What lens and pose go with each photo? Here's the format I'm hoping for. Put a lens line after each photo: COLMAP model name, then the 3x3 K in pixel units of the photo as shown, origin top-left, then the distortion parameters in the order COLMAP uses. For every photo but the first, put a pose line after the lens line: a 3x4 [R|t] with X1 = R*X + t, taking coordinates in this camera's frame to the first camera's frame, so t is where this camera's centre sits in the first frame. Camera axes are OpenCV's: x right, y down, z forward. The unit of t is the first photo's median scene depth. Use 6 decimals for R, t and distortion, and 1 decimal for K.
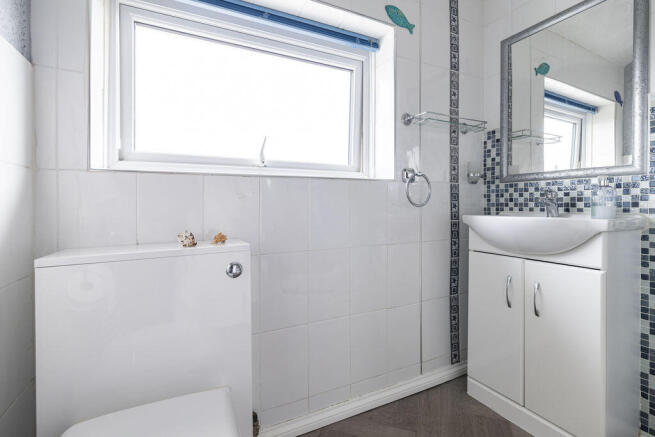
lens RADIAL K [[305.8, 0, 332.7], [0, 305.8, 205.2], [0, 0, 1]] dist [0.003384, 0.001089]
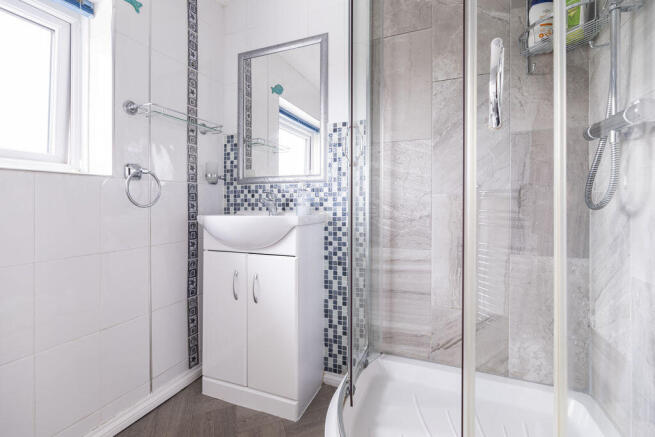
lens RADIAL K [[305.8, 0, 327.3], [0, 305.8, 203.2], [0, 0, 1]] dist [0.003384, 0.001089]
pose [[0.767222, -0.001998, 0.641378, 0.102425], [0.004702, 0.999986, -0.002509, -0.002554], [-0.641364, 0.004941, 0.767221, -0.030671]]
